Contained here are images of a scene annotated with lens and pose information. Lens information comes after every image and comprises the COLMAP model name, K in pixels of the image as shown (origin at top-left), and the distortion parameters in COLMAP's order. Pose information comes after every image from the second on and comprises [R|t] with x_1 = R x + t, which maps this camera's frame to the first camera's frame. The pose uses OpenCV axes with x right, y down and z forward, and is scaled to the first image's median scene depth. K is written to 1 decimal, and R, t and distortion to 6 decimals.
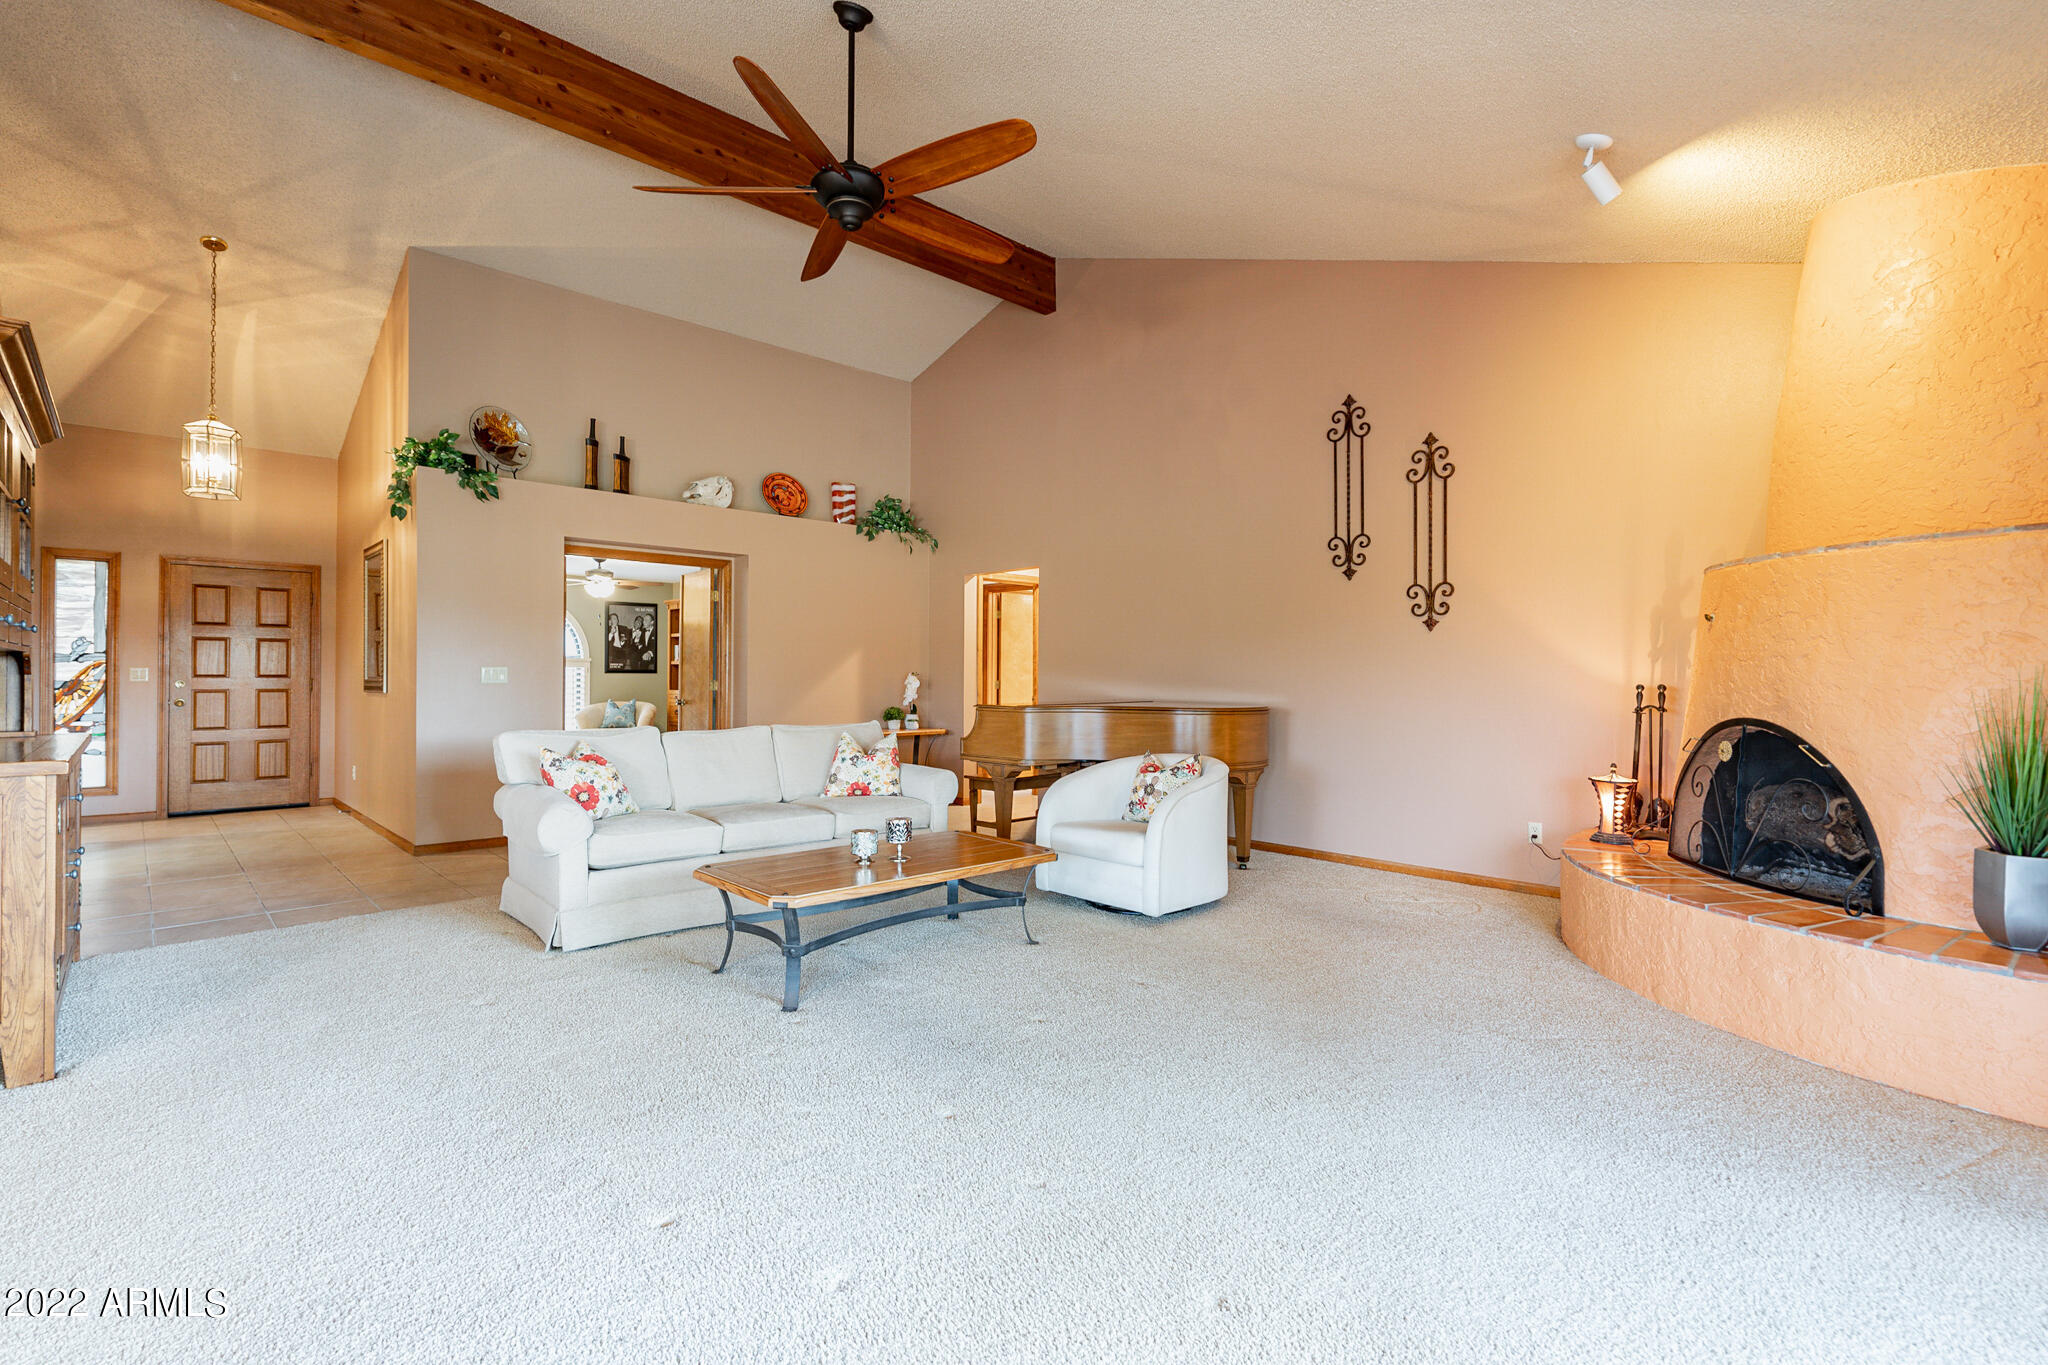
lens RADIAL K [[935.9, 0, 1022.3], [0, 935.9, 677.1], [0, 0, 1]] dist [0.000536, 0.001409]
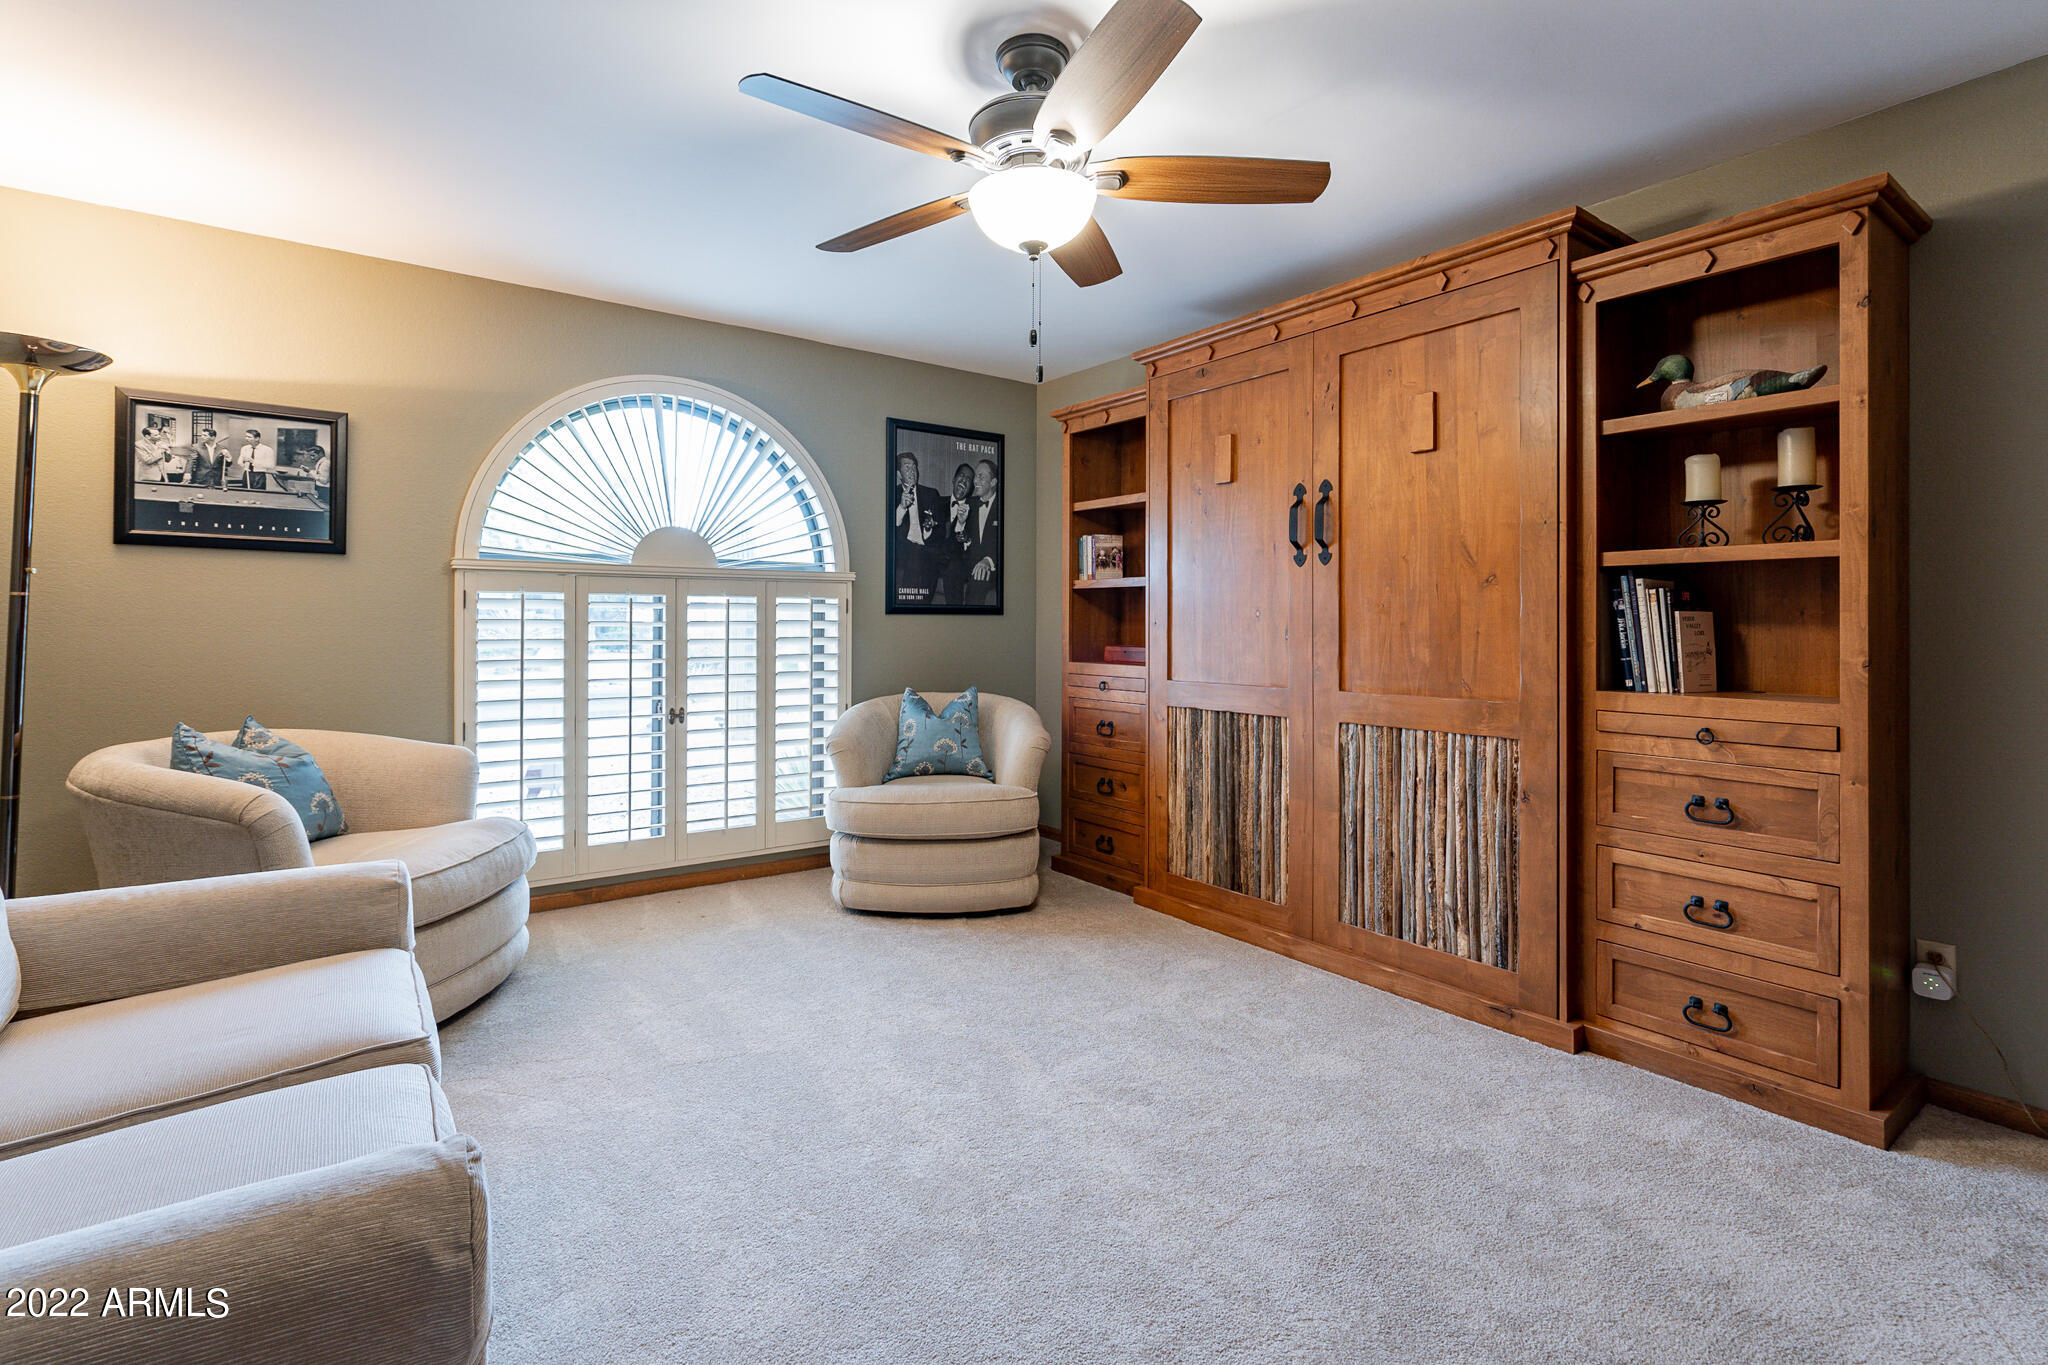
lens RADIAL K [[935.9, 0, 1029.7], [0, 935.9, 628.2], [0, 0, 1]] dist [0.000536, 0.001409]
pose [[0.992875, -0.001538, -0.119152, -0.342271], [0.001424, 0.999998, -0.001043, 0.001685], [0.119153, 0.000866, 0.992876, 0.635017]]
